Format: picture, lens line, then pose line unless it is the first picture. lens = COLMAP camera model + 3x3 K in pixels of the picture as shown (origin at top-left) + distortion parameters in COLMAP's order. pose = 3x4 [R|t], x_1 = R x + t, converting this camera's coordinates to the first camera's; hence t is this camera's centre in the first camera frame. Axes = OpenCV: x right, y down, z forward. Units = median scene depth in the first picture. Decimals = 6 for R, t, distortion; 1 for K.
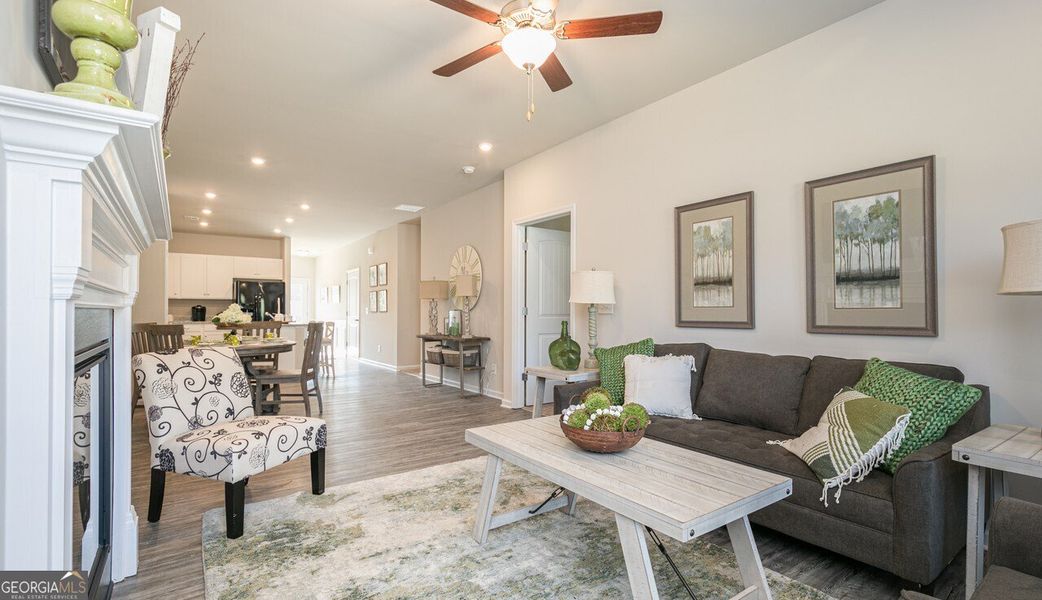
lens RADIAL K [[475.1, 0, 518.4], [0, 475.1, 307.0], [0, 0, 1]] dist [-0.000587, -0.000089]
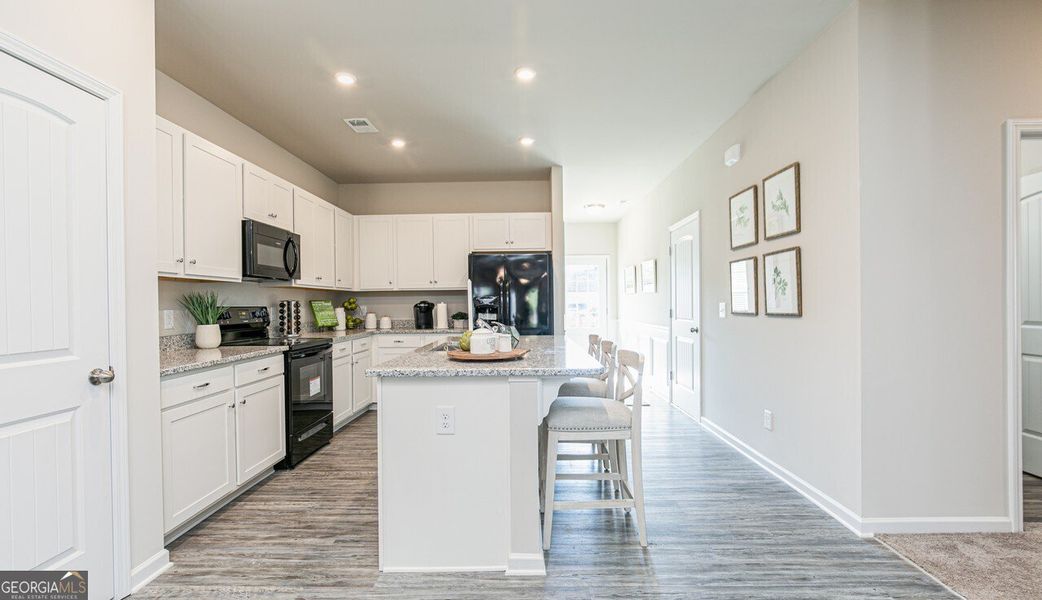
lens RADIAL K [[475.1, 0, 518.4], [0, 475.1, 307.0], [0, 0, 1]] dist [-0.000587, -0.000089]
pose [[0.811055, -0.005992, -0.584939, -0.225884], [0.021039, 0.999599, 0.018933, -0.005117], [0.584591, -0.027663, 0.810856, 0.577341]]
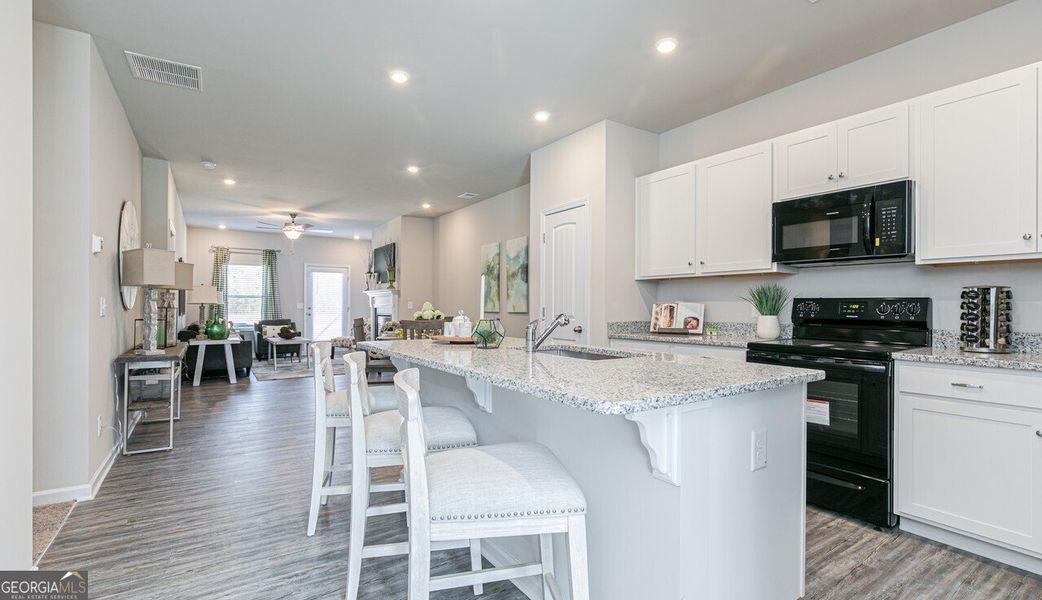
lens RADIAL K [[475.1, 0, 518.4], [0, 475.1, 307.0], [0, 0, 1]] dist [-0.000587, -0.000089]
pose [[-0.999299, -0.007097, 0.036759, -0.392412], [-0.007599, 0.999880, -0.013529, 0.005962], [-0.036659, -0.013799, -0.999233, 0.975234]]
